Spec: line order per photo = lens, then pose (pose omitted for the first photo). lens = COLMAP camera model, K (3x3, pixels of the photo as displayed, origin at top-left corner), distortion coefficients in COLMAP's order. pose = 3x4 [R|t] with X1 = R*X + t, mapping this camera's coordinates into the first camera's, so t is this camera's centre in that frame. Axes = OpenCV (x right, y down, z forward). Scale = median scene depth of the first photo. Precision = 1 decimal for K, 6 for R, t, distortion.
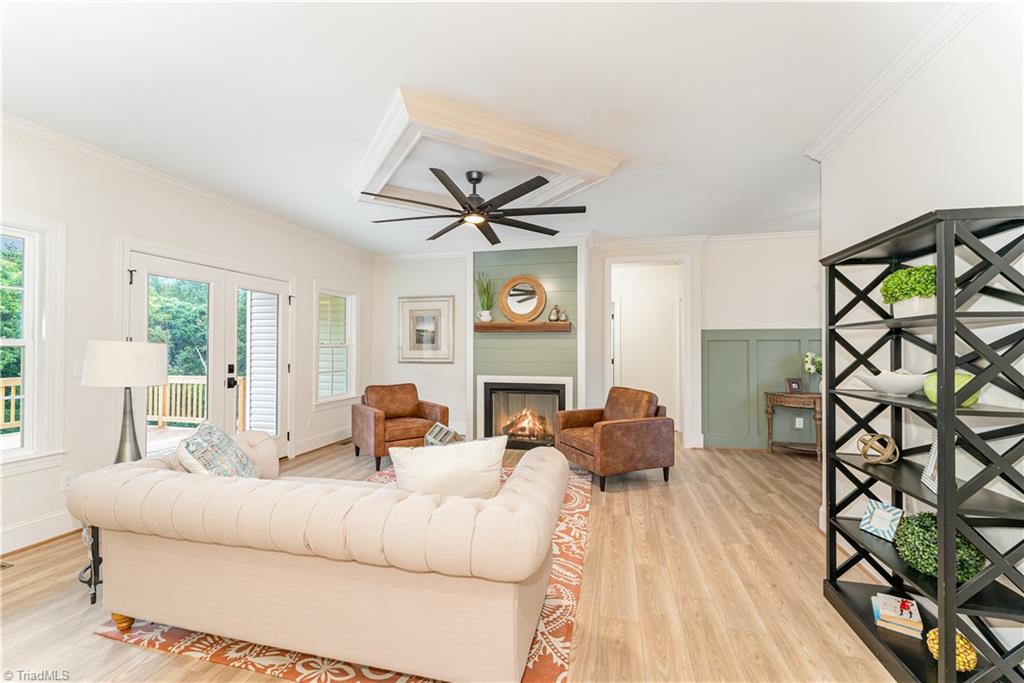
lens RADIAL K [[417.2, 0, 512.0], [0, 417.2, 341.5], [0, 0, 1]] dist [-0.000173, 0.000003]
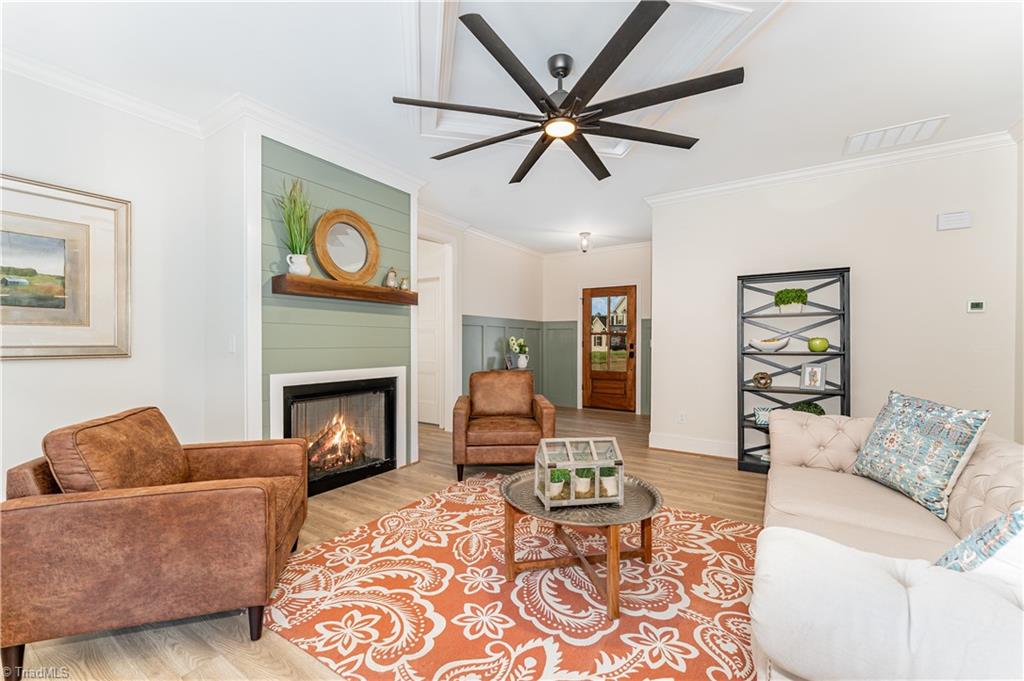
lens RADIAL K [[412.9, 0, 517.4], [0, 412.9, 343.1], [0, 0, 1]] dist [0.001537, 0.000113]
pose [[0.324999, -0.011857, 0.945640, -0.747311], [-0.031696, 0.999223, 0.023422, 0.033018], [-0.945183, -0.037585, 0.324370, 0.821101]]
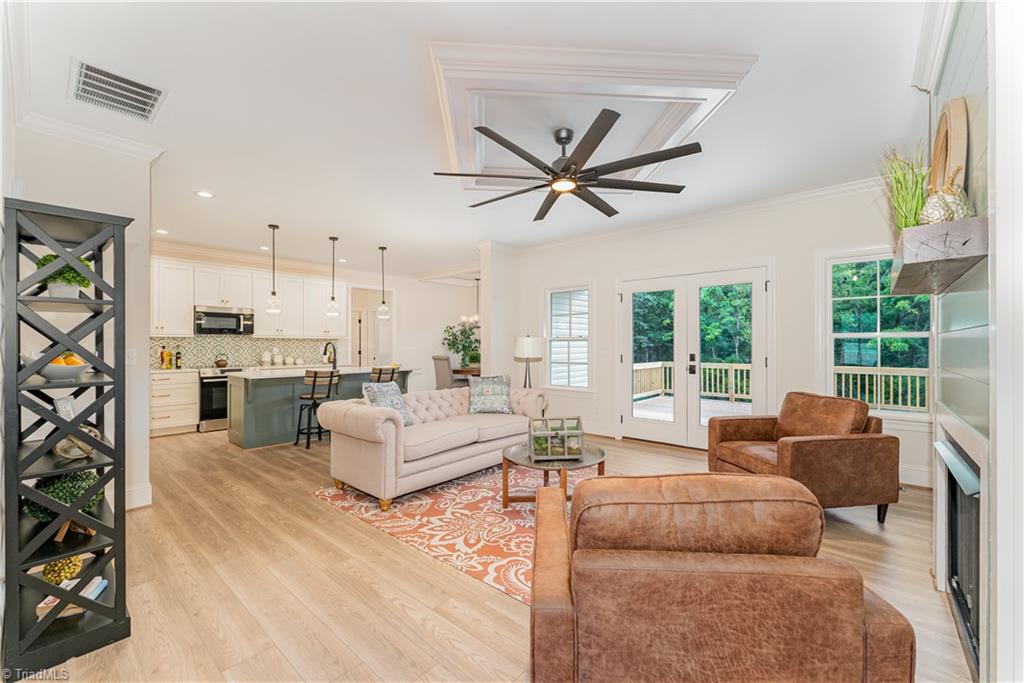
lens RADIAL K [[412.9, 0, 517.4], [0, 412.9, 344.1], [0, 0, 1]] dist [0.001537, 0.000113]
pose [[-0.458453, -0.006483, -0.888695, 0.692668], [0.032713, 0.999173, -0.024165, 0.046655], [0.888116, -0.040150, -0.457862, 1.272135]]
